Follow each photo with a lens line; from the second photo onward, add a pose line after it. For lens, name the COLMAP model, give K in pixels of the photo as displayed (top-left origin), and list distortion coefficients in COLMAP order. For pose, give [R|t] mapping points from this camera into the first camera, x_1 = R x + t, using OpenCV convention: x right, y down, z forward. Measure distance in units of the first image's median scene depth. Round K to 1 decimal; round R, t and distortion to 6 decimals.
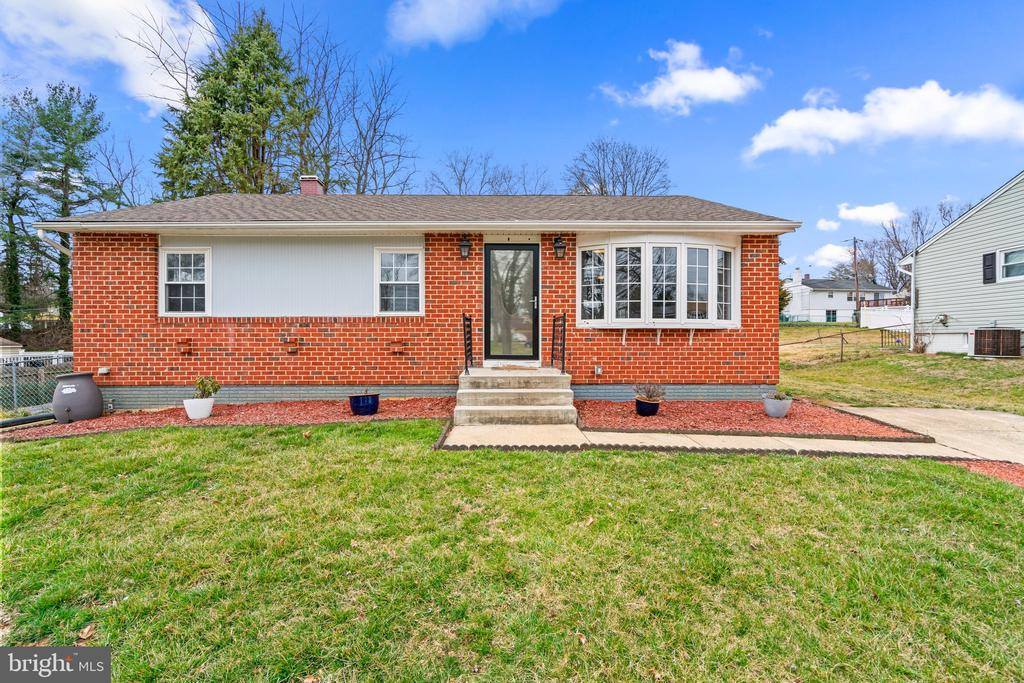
lens RADIAL K [[467.8, 0, 505.6], [0, 467.8, 345.7], [0, 0, 1]] dist [-0.006841, 0.004320]
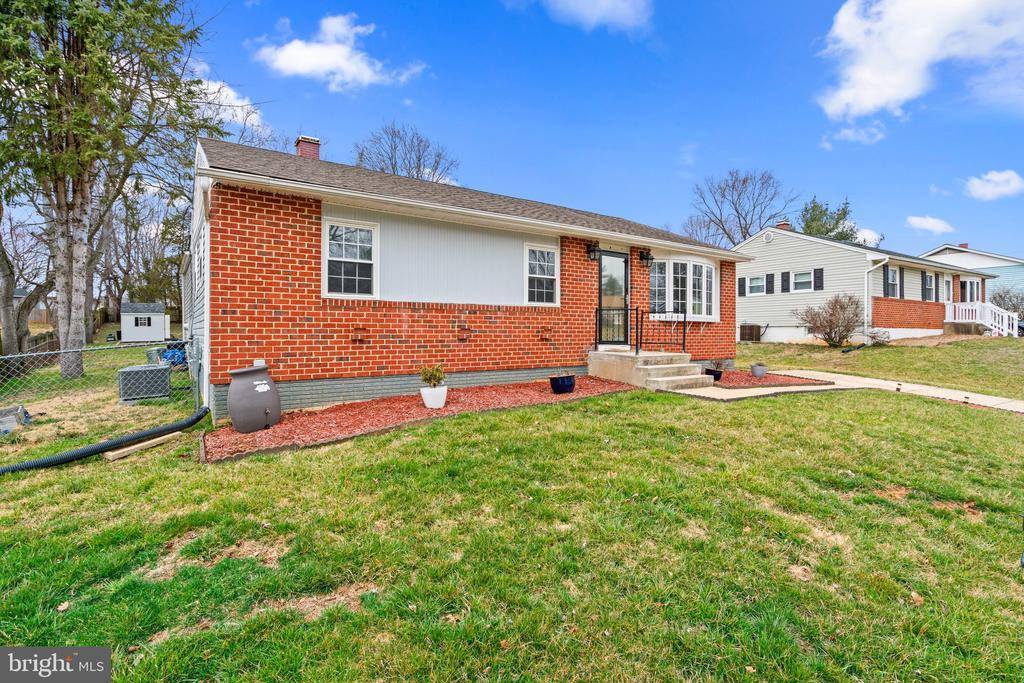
lens RADIAL K [[503.4, 0, 507.8], [0, 503.4, 332.6], [0, 0, 1]] dist [-0.004177, -0.000263]
pose [[0.822556, 0.003143, 0.568675, -0.989364], [0.002938, 0.999948, -0.009777, 0.010799], [-0.568676, 0.009713, 0.822504, 0.056248]]
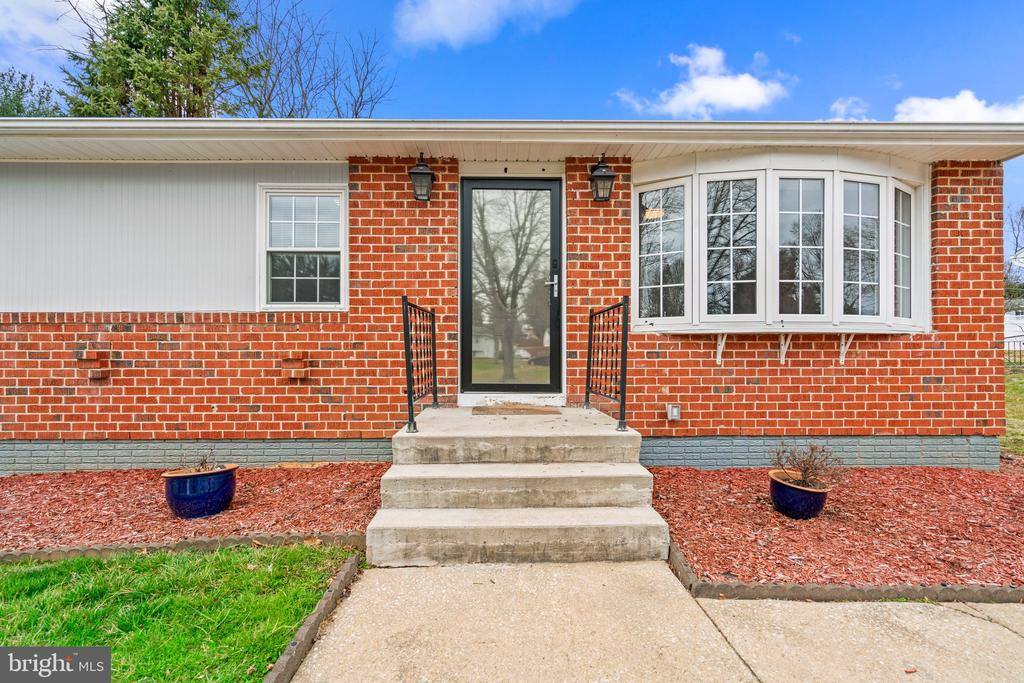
lens RADIAL K [[467.8, 0, 524.6], [0, 467.8, 362.5], [0, 0, 1]] dist [-0.006841, 0.004320]
pose [[0.999952, -0.001302, 0.009692, 0.023233], [0.001412, 0.999935, -0.011324, 0.002334], [-0.009677, 0.011338, 0.999889, 0.463556]]
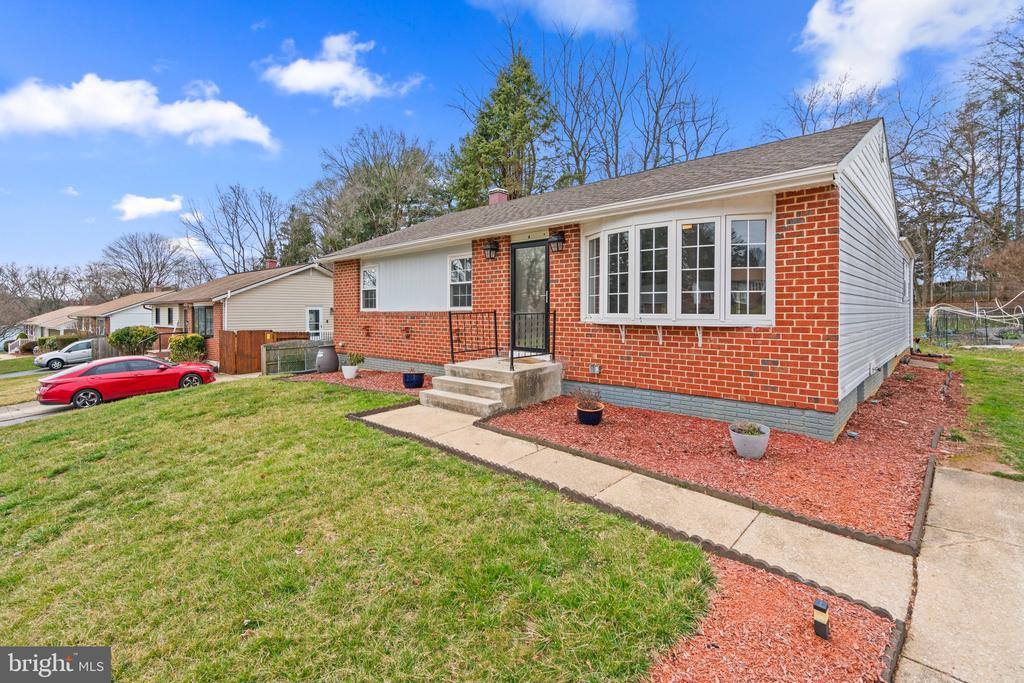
lens RADIAL K [[467.8, 0, 493.8], [0, 467.8, 323.2], [0, 0, 1]] dist [-0.006841, 0.004320]
pose [[0.704863, 0.016181, -0.709158, 0.707623], [-0.007997, 0.999858, 0.014866, -0.049523], [0.709298, -0.004807, 0.704892, 0.202723]]
